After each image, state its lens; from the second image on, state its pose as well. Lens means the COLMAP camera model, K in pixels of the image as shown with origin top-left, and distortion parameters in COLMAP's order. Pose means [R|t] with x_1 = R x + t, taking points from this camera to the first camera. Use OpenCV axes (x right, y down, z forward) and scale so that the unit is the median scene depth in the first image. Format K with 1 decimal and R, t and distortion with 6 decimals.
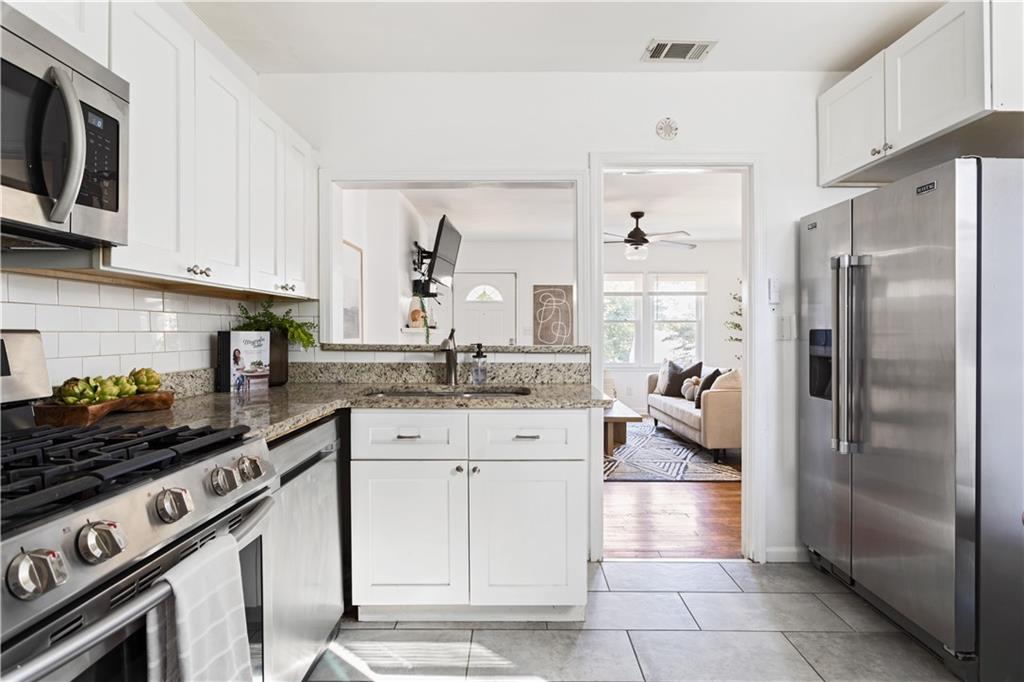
lens RADIAL K [[522.4, 0, 517.8], [0, 522.4, 330.9], [0, 0, 1]] dist [-0.004935, -0.000423]
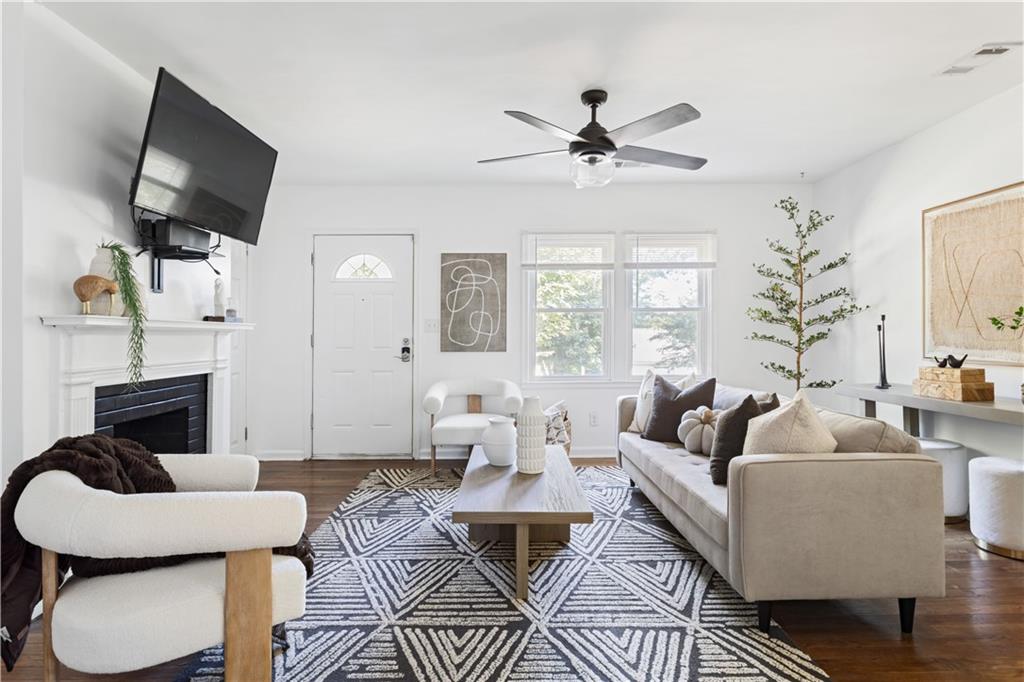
lens RADIAL K [[522.4, 0, 507.5], [0, 522.4, 346.2], [0, 0, 1]] dist [-0.004935, -0.000423]
pose [[0.999977, -0.006469, 0.001958, 0.144563], [0.006409, 0.999547, 0.029404, 0.008970], [-0.002148, -0.029391, 0.999566, 0.489339]]
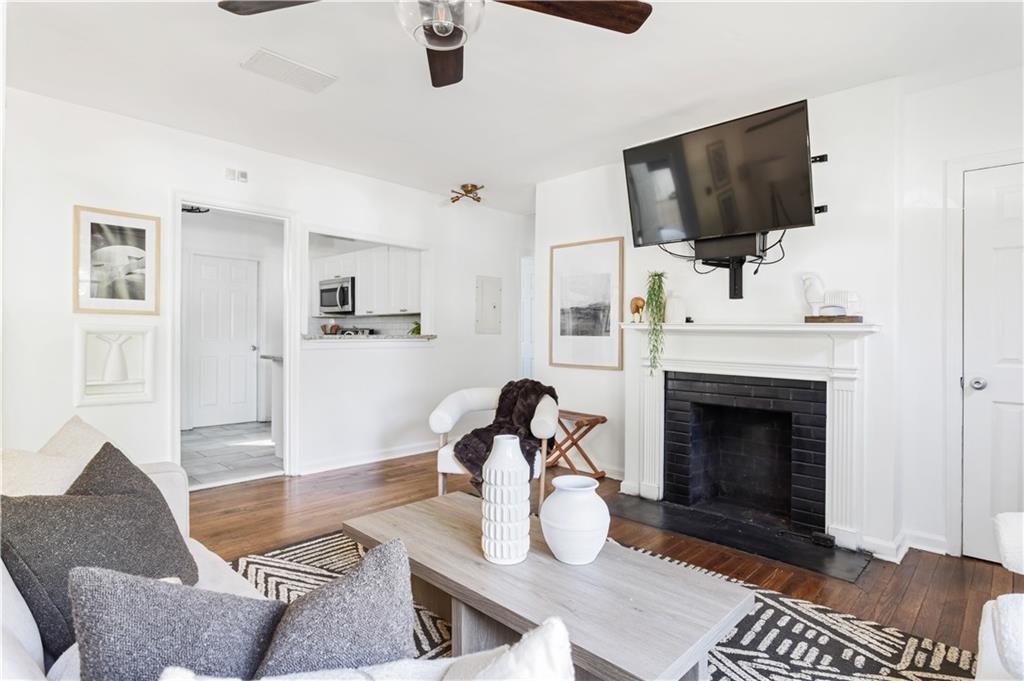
lens RADIAL K [[533.1, 0, 511.7], [0, 533.1, 338.1], [0, 0, 1]] dist [0.000744, 0.000529]
pose [[-0.692569, -0.004451, -0.721338, 0.561642], [-0.009744, 0.999947, 0.003185, 0.016998], [0.721286, 0.009234, -0.692576, 1.693541]]
